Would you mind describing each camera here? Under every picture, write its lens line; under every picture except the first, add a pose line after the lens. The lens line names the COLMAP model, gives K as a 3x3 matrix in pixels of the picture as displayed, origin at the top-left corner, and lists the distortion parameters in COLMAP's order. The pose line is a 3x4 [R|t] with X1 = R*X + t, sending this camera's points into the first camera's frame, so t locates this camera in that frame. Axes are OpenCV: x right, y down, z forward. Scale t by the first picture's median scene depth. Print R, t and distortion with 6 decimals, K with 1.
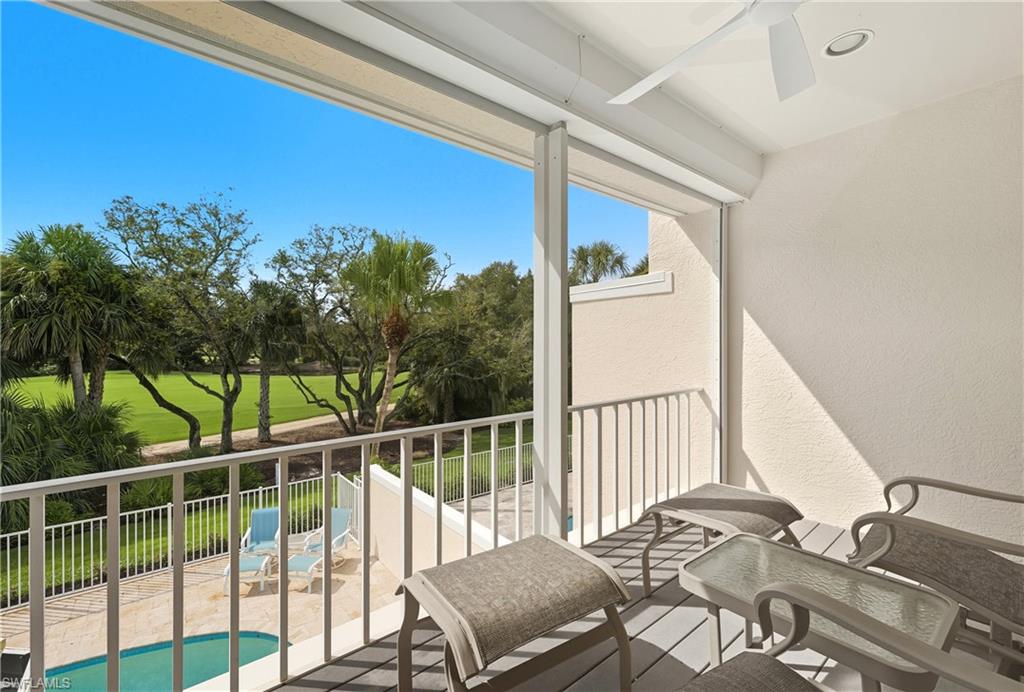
lens RADIAL K [[427.4, 0, 518.8], [0, 427.4, 346.2], [0, 0, 1]] dist [0.009206, -0.001944]
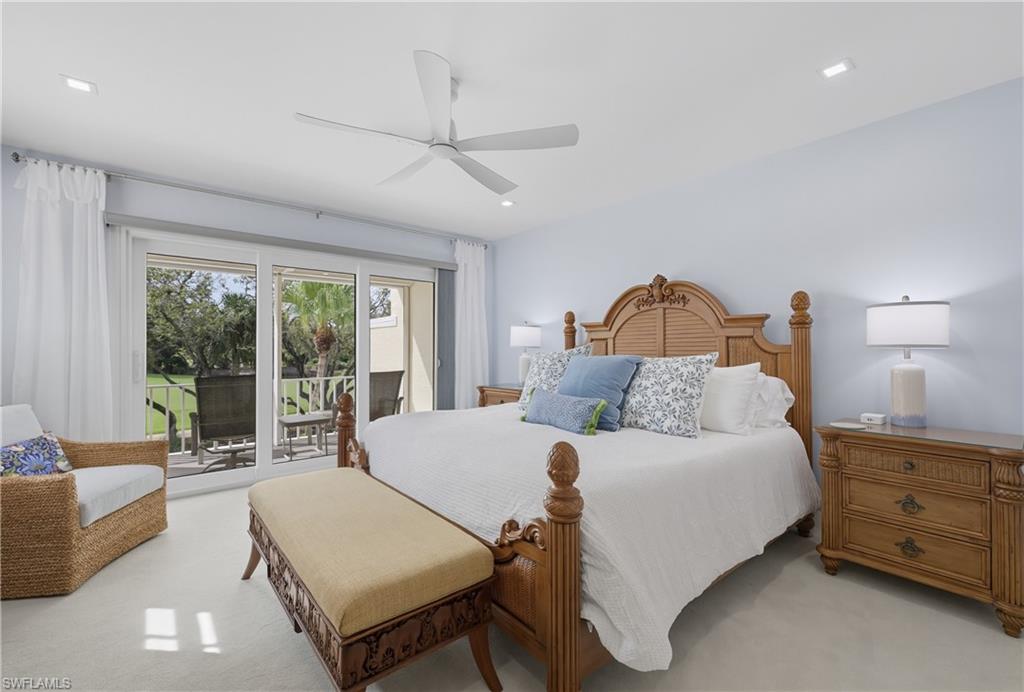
lens RADIAL K [[427.4, 0, 516.9], [0, 427.4, 350.8], [0, 0, 1]] dist [0.009206, -0.001944]
pose [[0.999854, -0.000612, 0.017067, 0.150383], [0.000559, 0.999995, 0.003069, -0.002677], [-0.017069, -0.003059, 0.999850, -0.169469]]
